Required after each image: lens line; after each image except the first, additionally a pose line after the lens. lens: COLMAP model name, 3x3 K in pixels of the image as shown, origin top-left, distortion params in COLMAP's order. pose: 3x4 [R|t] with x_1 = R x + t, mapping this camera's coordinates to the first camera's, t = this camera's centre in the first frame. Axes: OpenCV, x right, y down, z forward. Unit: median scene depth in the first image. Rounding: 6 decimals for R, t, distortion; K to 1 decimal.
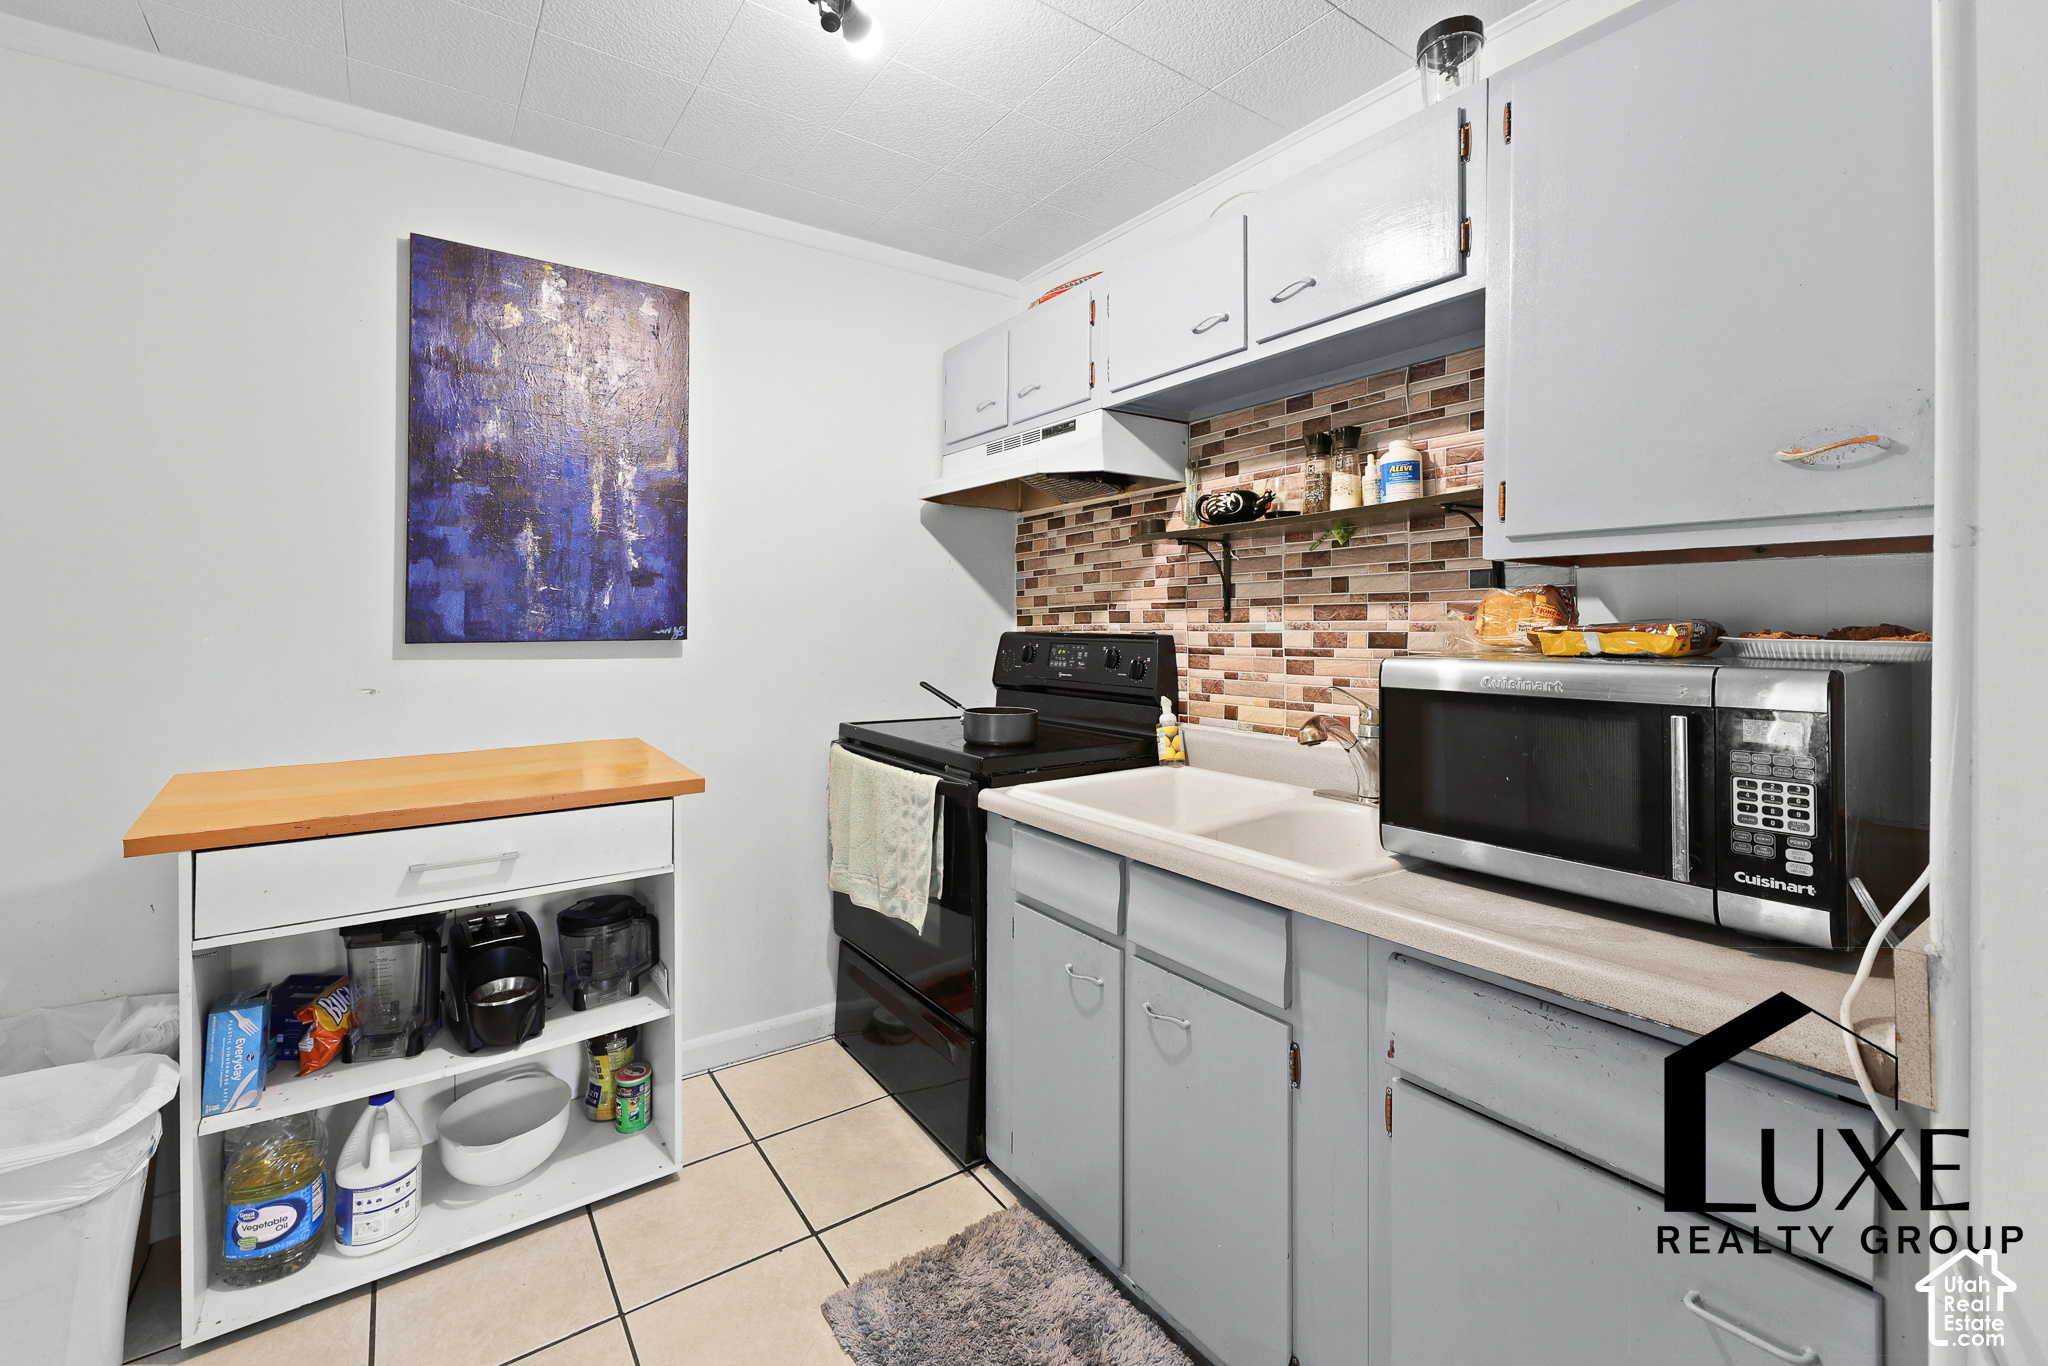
lens RADIAL K [[874.0, 0, 1013.9], [0, 874.0, 608.6], [0, 0, 1]] dist [-0.003058, 0.001637]
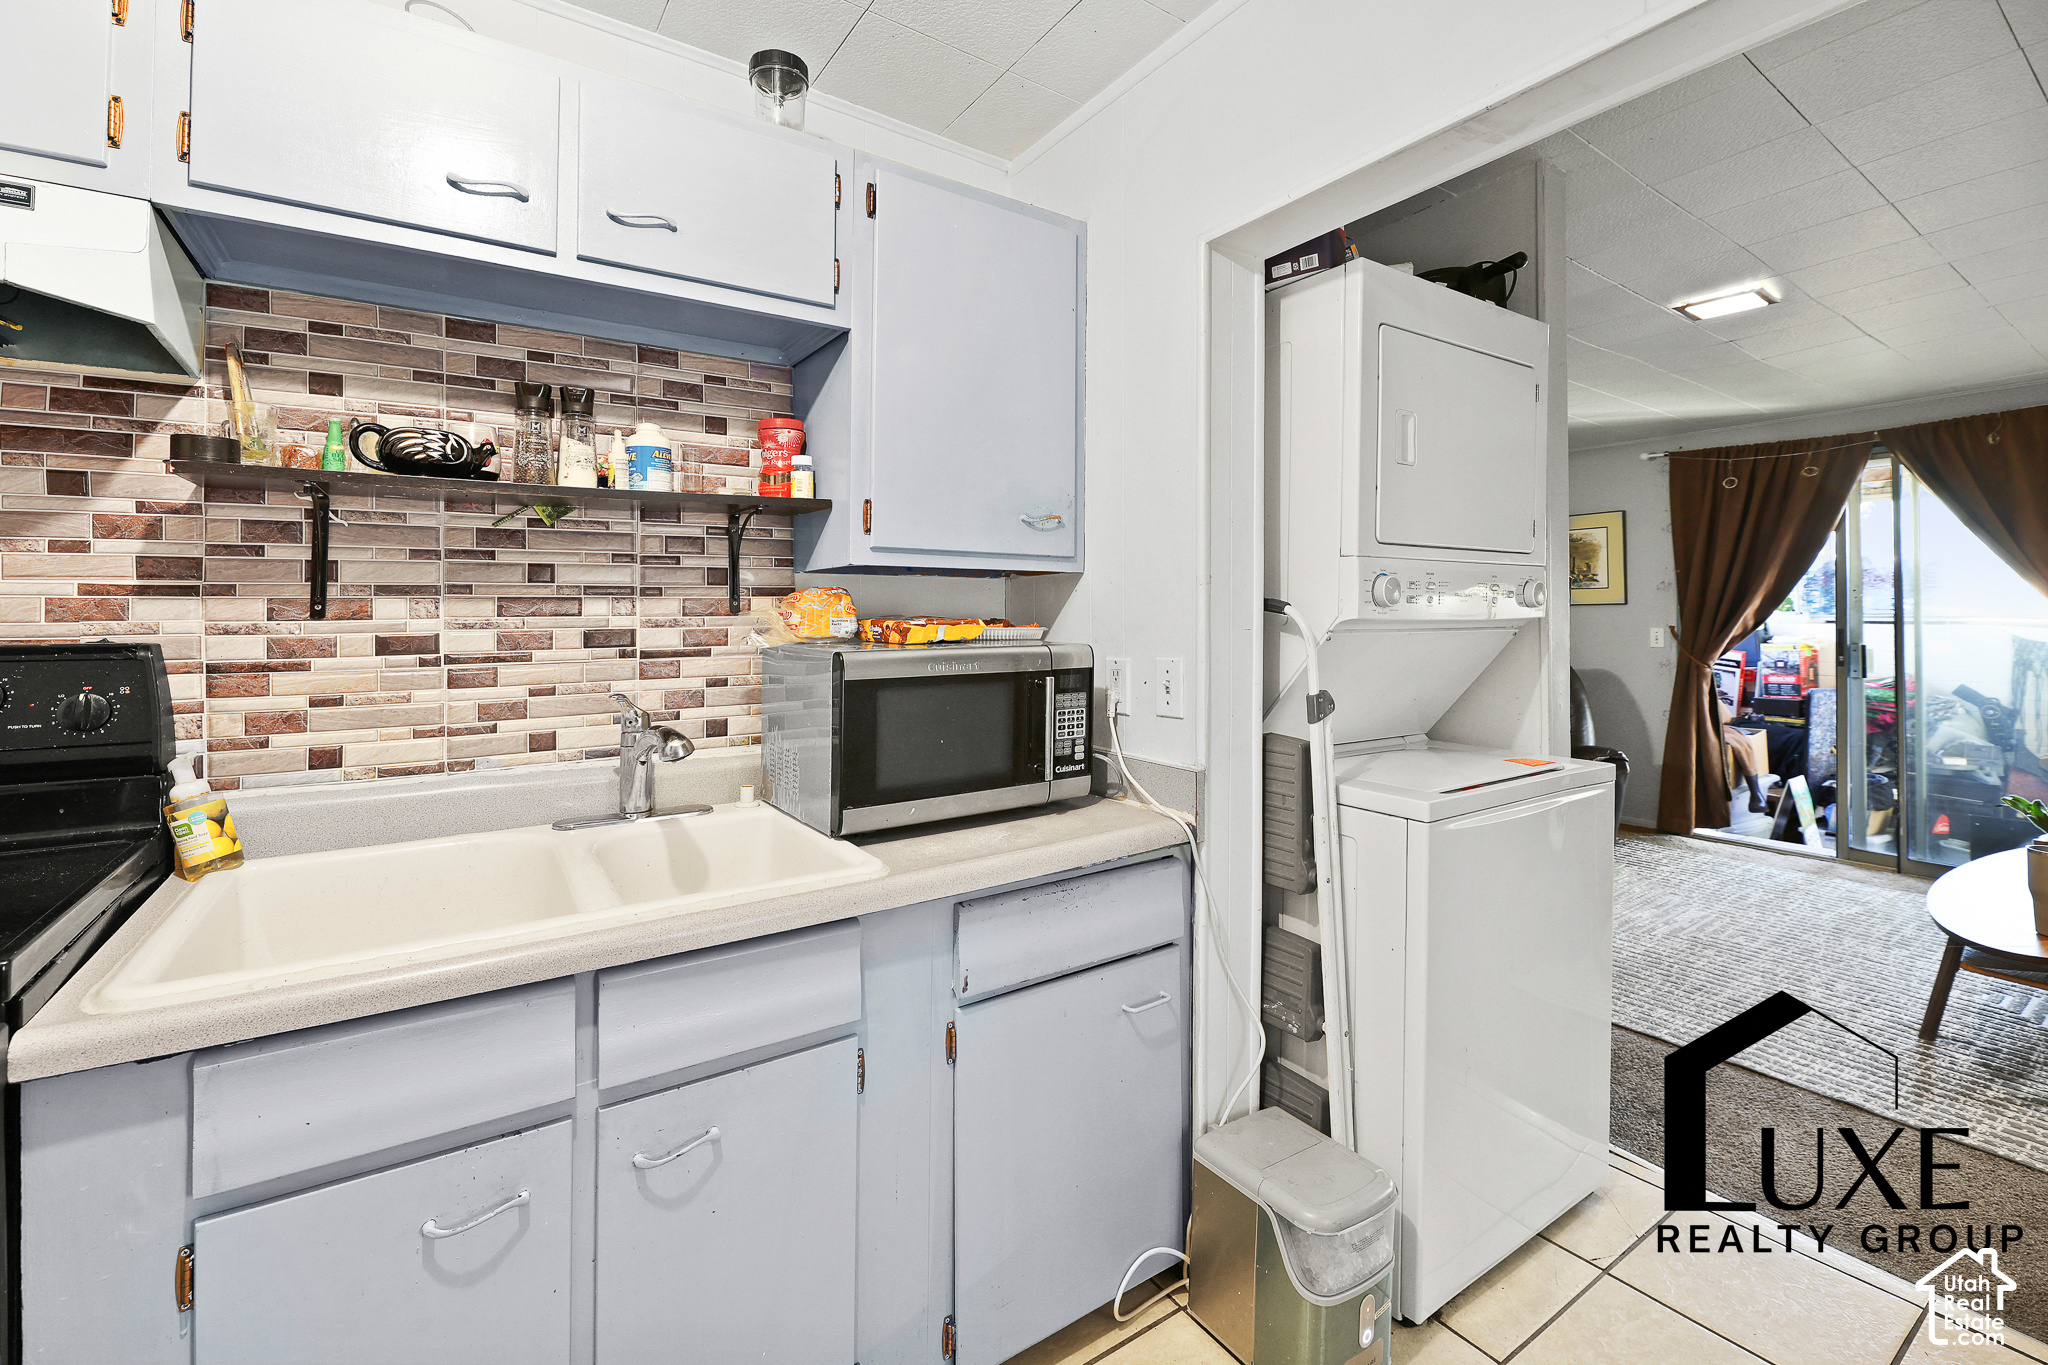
lens RADIAL K [[874.0, 0, 961.6], [0, 874.0, 616.6], [0, 0, 1]] dist [-0.003058, 0.001637]
pose [[0.047176, 0.002174, 0.998884, -0.404696], [-0.012134, 0.999925, -0.001603, 0.009331], [-0.998813, -0.012045, 0.047198, 0.529589]]
